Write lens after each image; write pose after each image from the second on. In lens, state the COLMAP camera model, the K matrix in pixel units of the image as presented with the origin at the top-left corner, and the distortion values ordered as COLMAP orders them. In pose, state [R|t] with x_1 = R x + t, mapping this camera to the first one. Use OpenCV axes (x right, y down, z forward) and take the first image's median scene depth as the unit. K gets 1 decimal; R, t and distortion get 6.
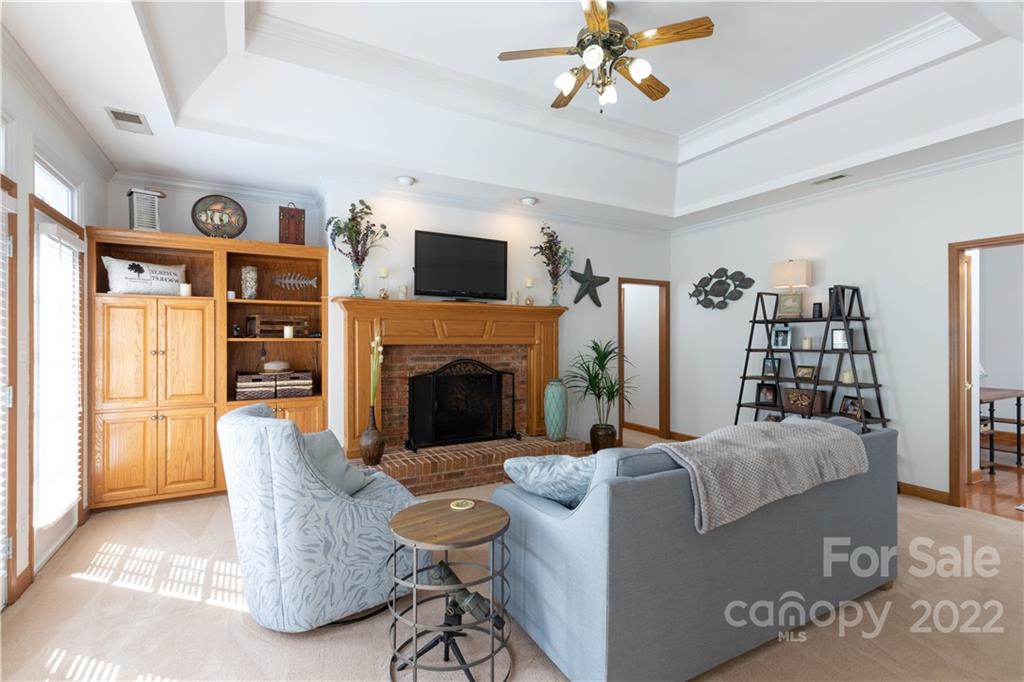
lens RADIAL K [[468.0, 0, 512.0], [0, 468.0, 341.0], [0, 0, 1]] dist [0.002467, -0.000360]
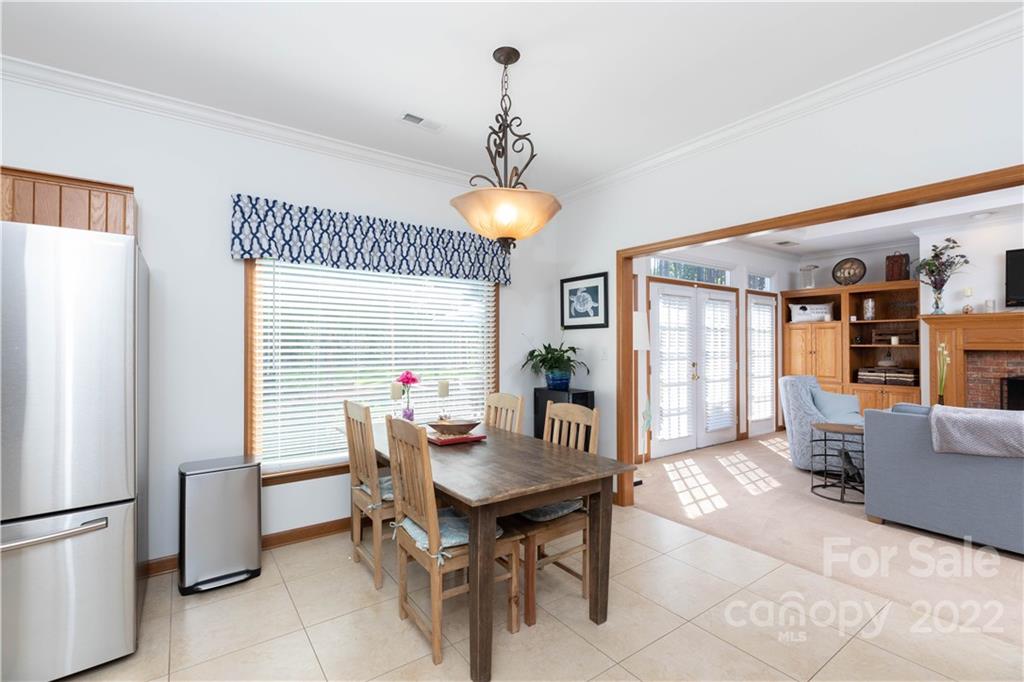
lens RADIAL K [[468.0, 0, 512.0], [0, 468.0, 341.0], [0, 0, 1]] dist [0.002467, -0.000360]
pose [[0.116986, -0.007083, -0.993108, 0.859713], [-0.005108, 0.999957, -0.007734, -0.000018], [0.993120, 0.005977, 0.116945, -0.367088]]
